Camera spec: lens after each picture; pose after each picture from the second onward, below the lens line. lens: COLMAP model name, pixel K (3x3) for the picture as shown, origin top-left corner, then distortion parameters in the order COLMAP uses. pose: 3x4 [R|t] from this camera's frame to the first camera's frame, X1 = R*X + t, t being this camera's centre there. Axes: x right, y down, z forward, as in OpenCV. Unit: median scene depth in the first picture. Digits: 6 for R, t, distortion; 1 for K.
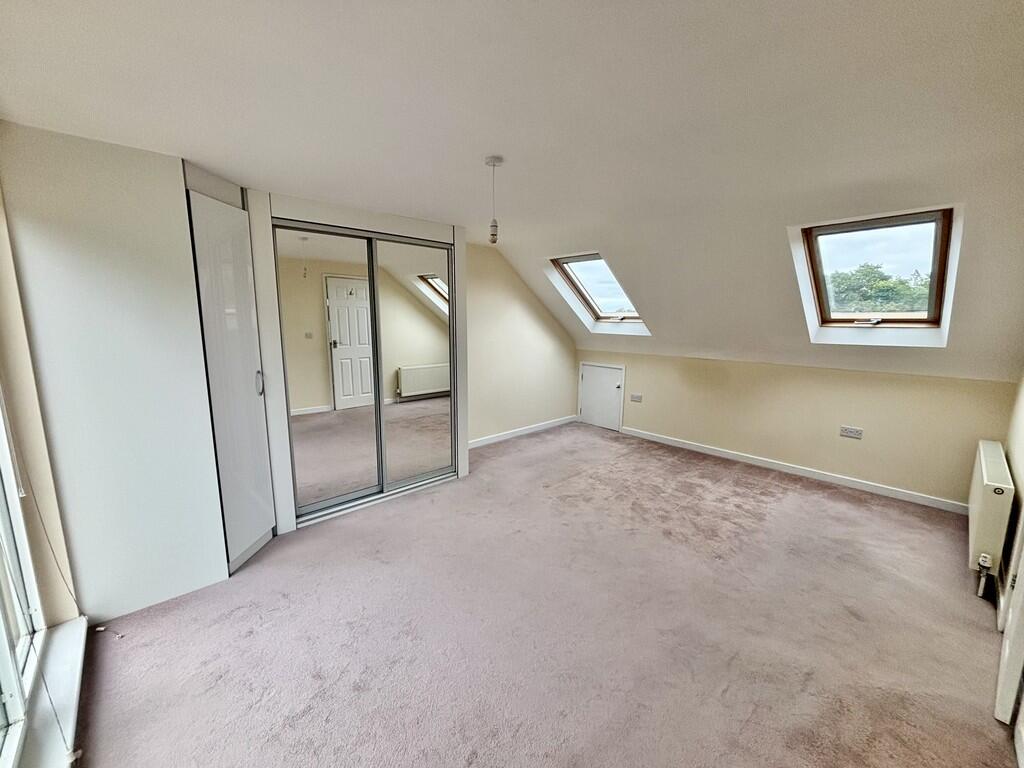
lens RADIAL K [[412.8, 0, 512.0], [0, 412.8, 384.0], [0, 0, 1]] dist [-0.000492, -0.000142]
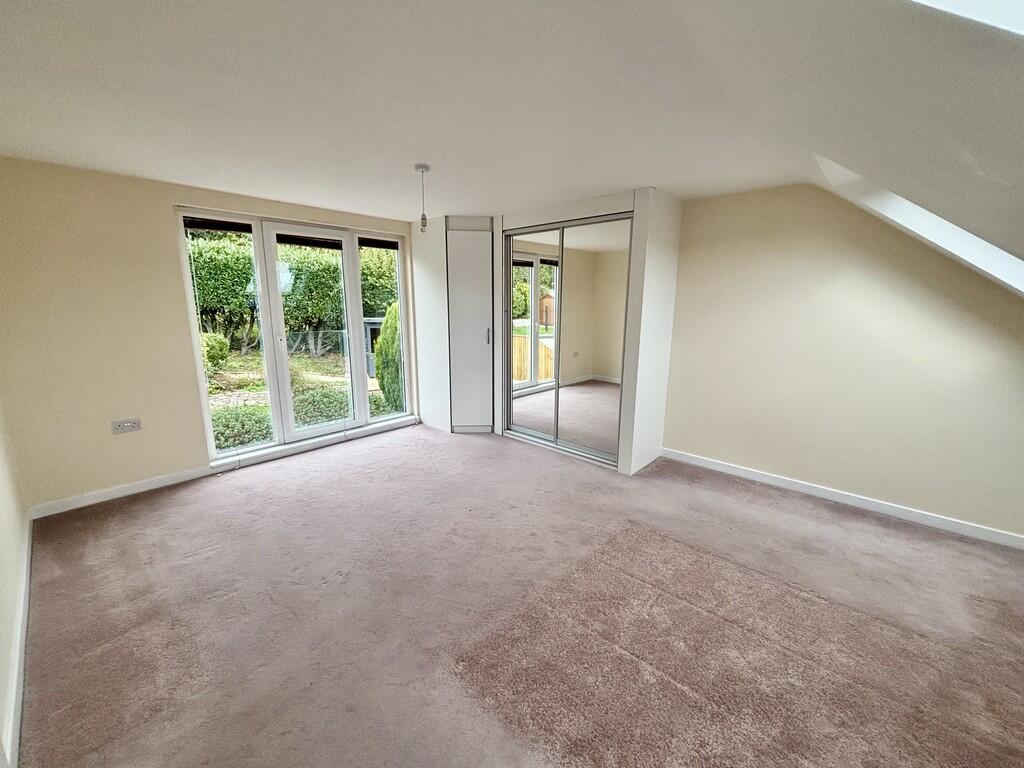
lens RADIAL K [[412.8, 0, 512.0], [0, 412.8, 384.0], [0, 0, 1]] dist [-0.000492, -0.000142]
pose [[0.079177, 0.198995, -0.976797, 0.750515], [-0.169118, 0.968350, 0.183566, -0.094585], [0.982410, 0.150659, 0.110325, 0.673092]]
